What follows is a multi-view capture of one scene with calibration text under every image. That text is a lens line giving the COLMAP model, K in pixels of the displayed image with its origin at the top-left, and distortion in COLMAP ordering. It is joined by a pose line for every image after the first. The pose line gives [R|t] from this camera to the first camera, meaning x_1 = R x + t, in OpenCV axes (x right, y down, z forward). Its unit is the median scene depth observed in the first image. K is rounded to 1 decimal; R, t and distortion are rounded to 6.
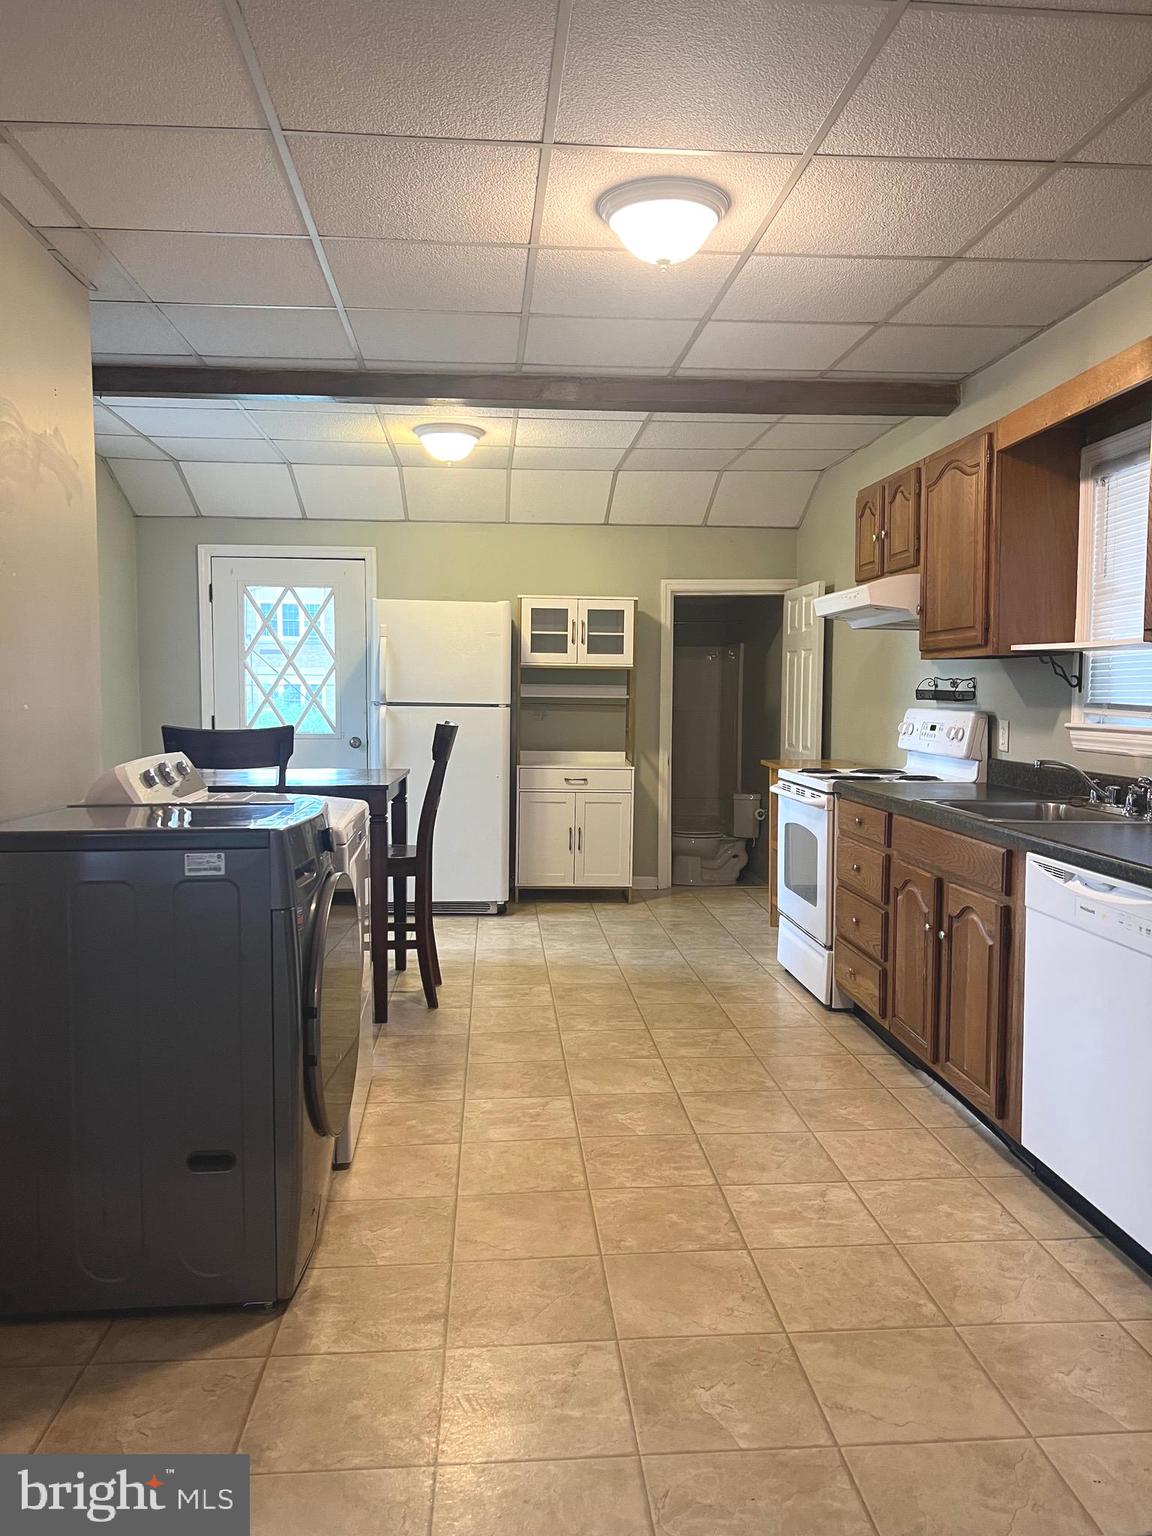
lens RADIAL K [[1151.2, 0, 585.0], [0, 1151.2, 772.9], [0, 0, 1]] dist [0.066672, -0.075458]
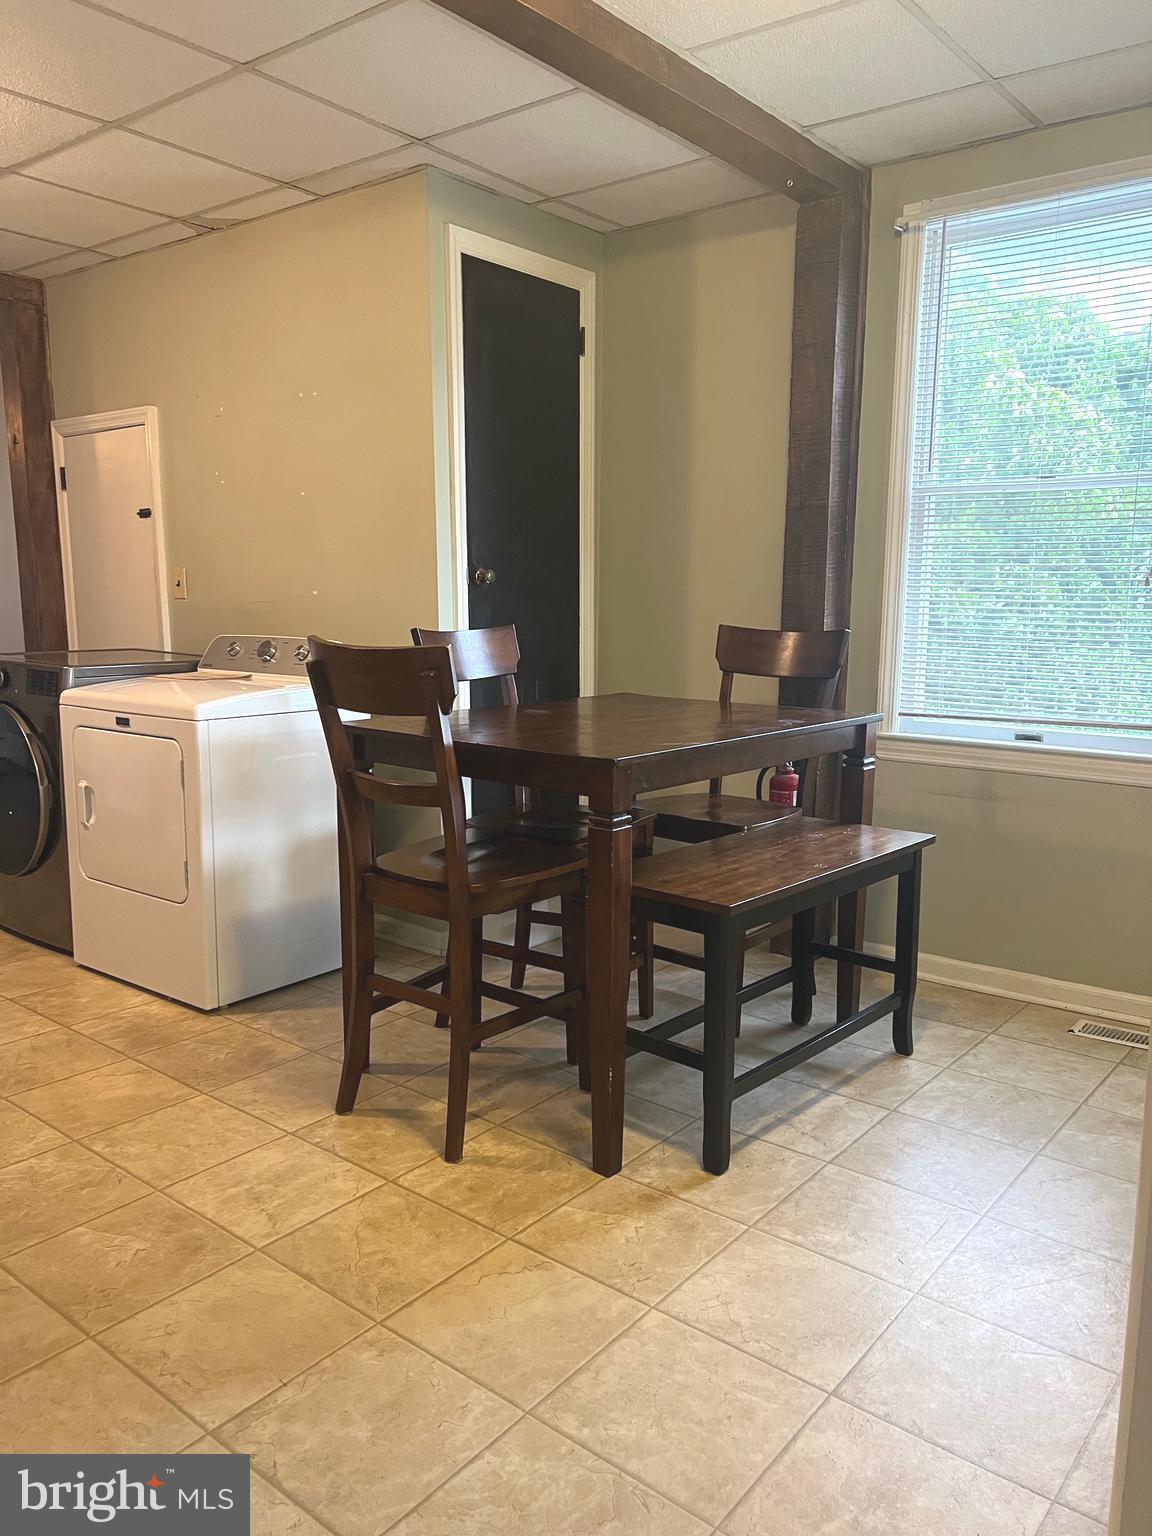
lens RADIAL K [[1151.2, 0, 563.6], [0, 1151.2, 778.4], [0, 0, 1]] dist [0.066672, -0.075458]
pose [[-0.691725, 0.124233, -0.711395, 0.308324], [-0.054542, 0.973291, 0.223003, -0.080835], [0.720099, 0.193058, -0.666473, 1.093729]]
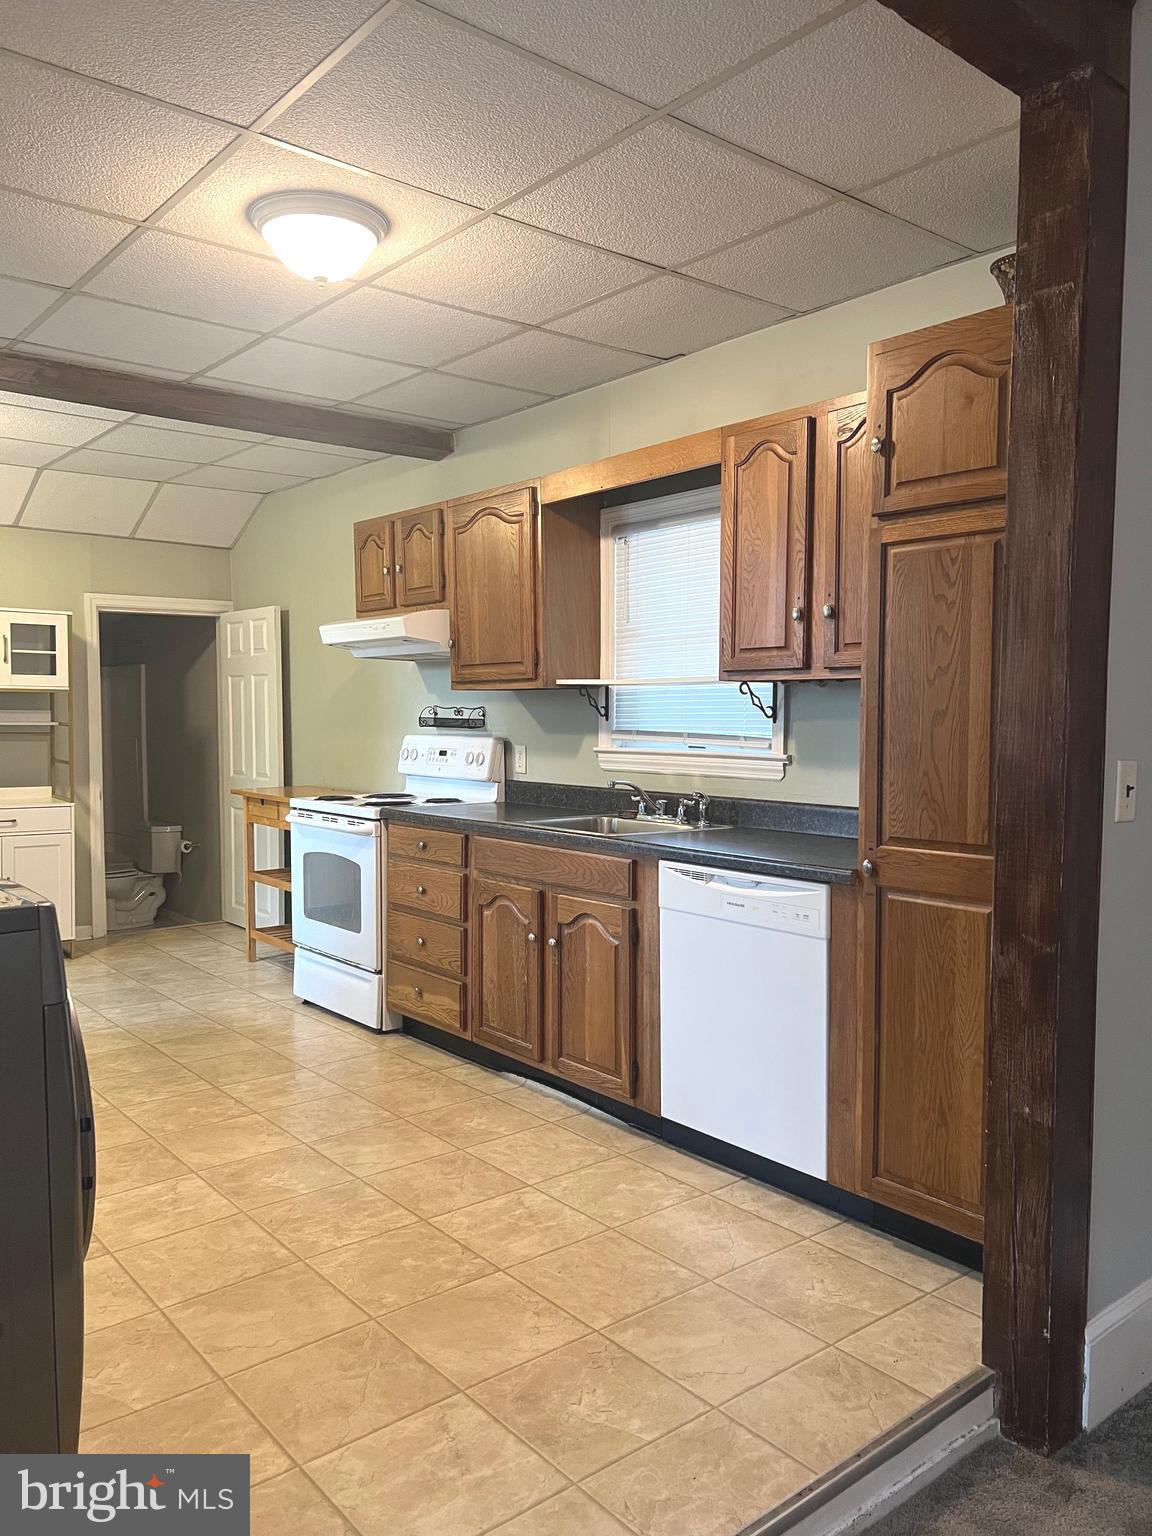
lens RADIAL K [[1151.2, 0, 572.6], [0, 1151.2, 780.1], [0, 0, 1]] dist [0.066672, -0.075458]
pose [[0.824588, -0.037123, 0.564514, -0.266603], [0.043897, 0.999035, 0.001577, -0.013995], [-0.564028, 0.023480, 0.825422, 0.080032]]
